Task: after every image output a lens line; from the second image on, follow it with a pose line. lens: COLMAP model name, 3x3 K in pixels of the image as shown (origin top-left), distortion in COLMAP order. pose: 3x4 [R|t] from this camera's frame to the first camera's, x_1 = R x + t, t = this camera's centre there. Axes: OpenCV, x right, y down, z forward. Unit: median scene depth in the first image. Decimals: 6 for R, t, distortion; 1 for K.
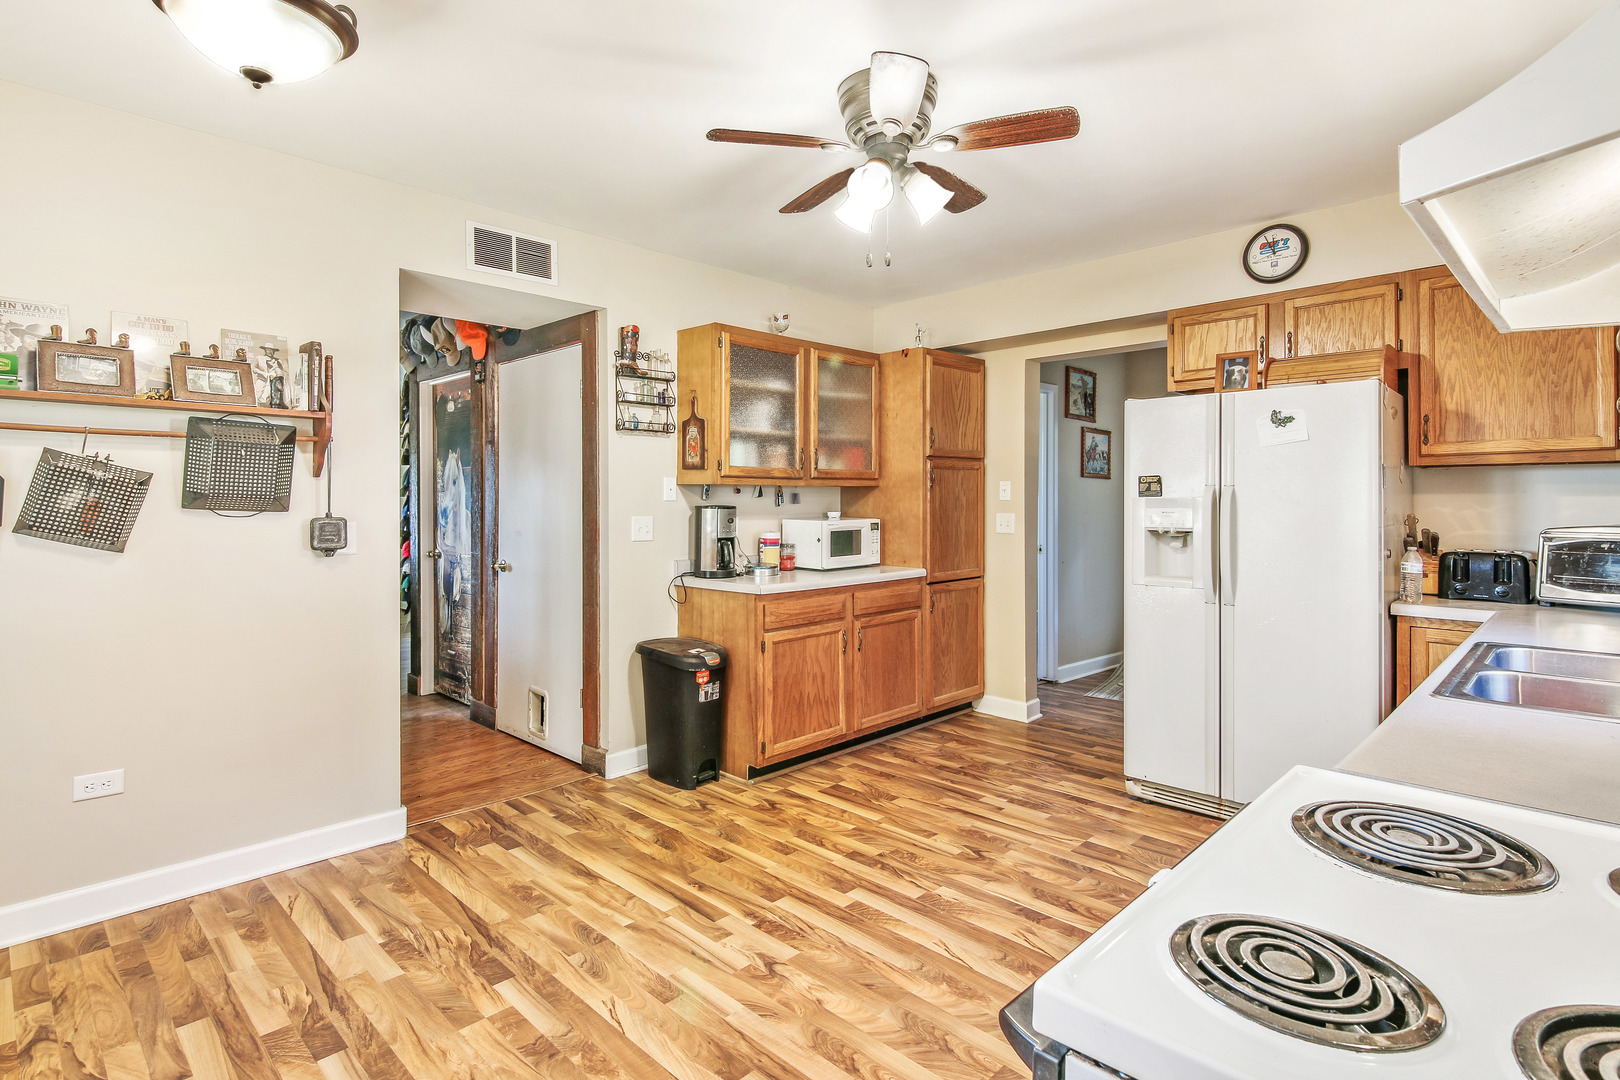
lens RADIAL K [[812.9, 0, 790.1], [0, 812.9, 503.4], [0, 0, 1]] dist [0.017219, 0.000108]
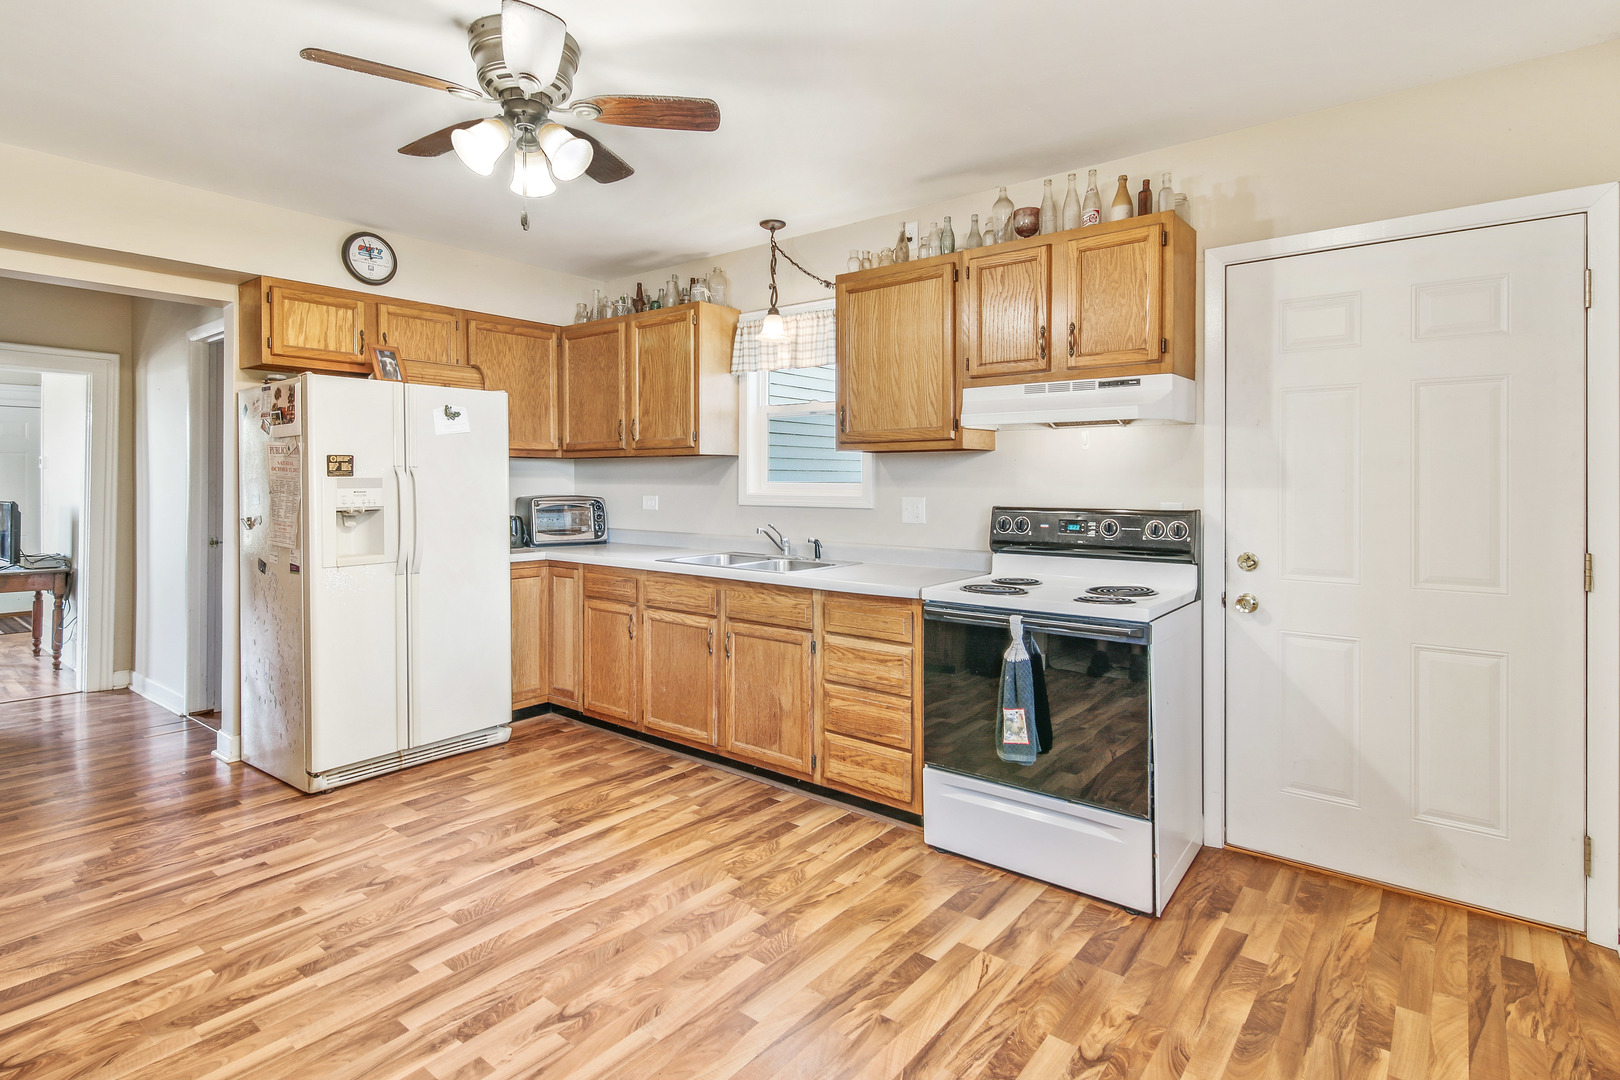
lens RADIAL K [[819.9, 0, 805.8], [0, 819.9, 484.8], [0, 0, 1]] dist [0.013778, -0.000606]
pose [[-0.114147, -0.003451, 0.993458, -0.691413], [0.002830, 0.999989, 0.003799, -0.000303], [-0.993460, 0.003245, -0.114136, 0.635775]]
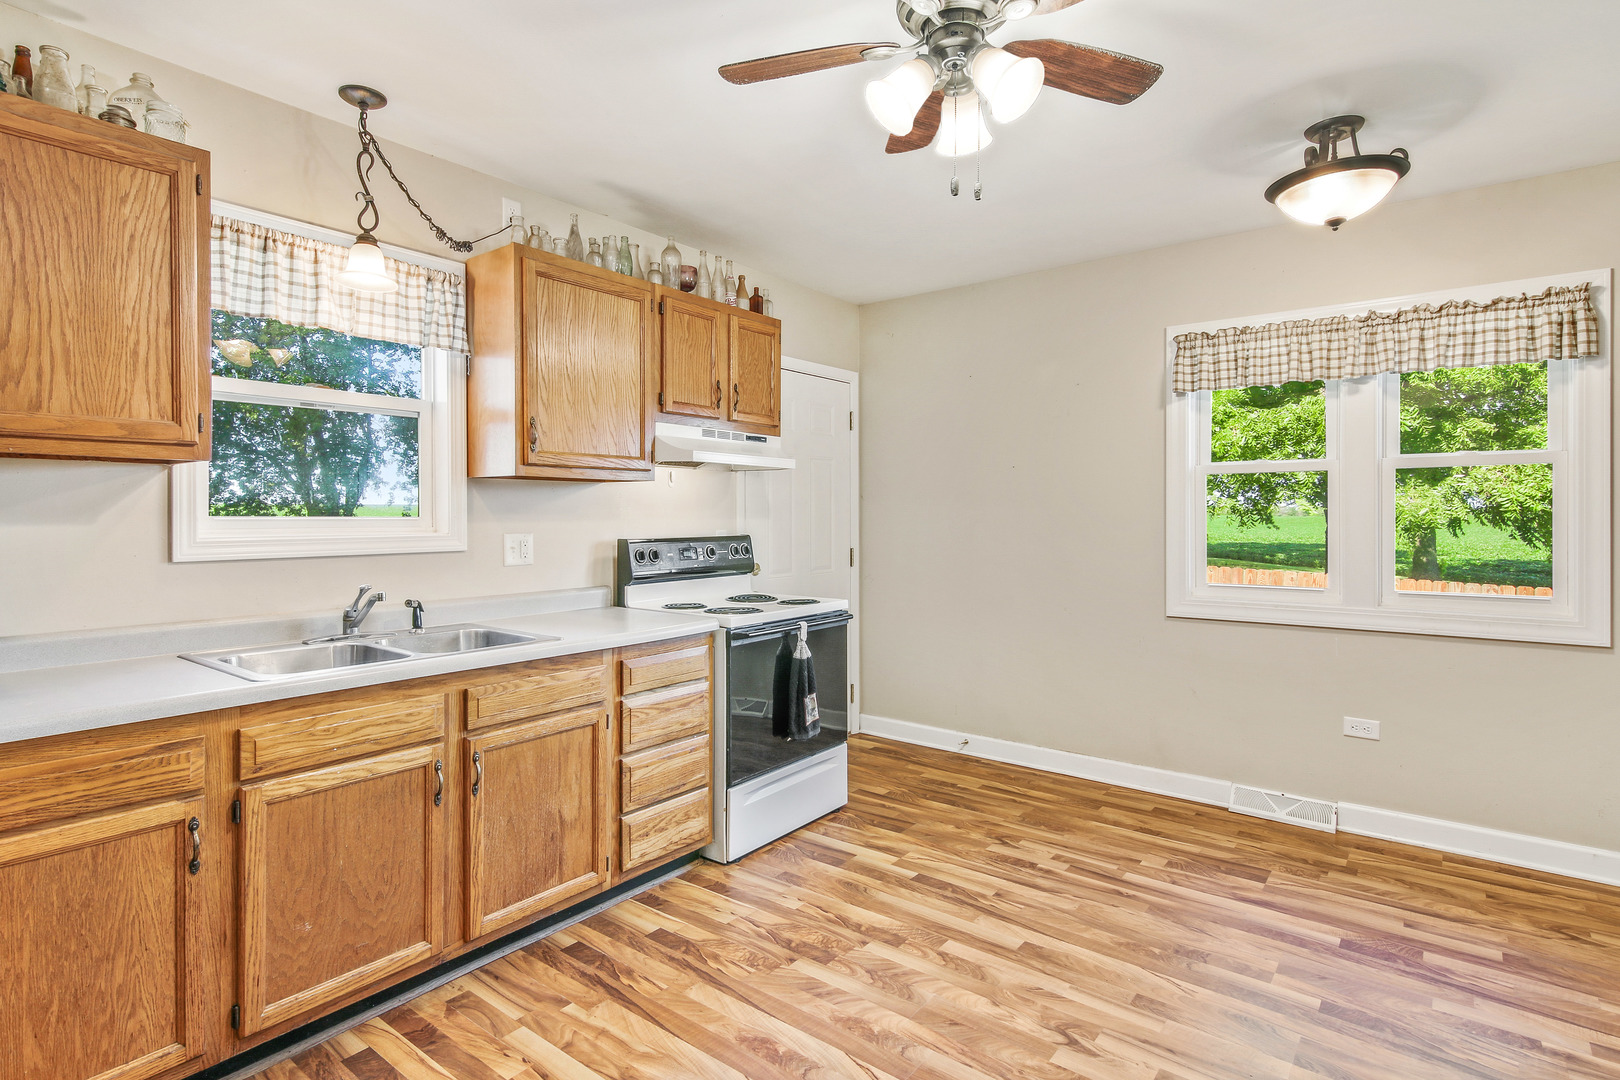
lens RADIAL K [[829.6, 0, 792.7], [0, 829.6, 513.3], [0, 0, 1]] dist [0.015100, -0.000399]
pose [[-0.993031, 0.001547, -0.117844, 0.285618], [0.000913, 0.999985, 0.005434, -0.007070], [0.117851, 0.005289, -0.993017, 1.398283]]
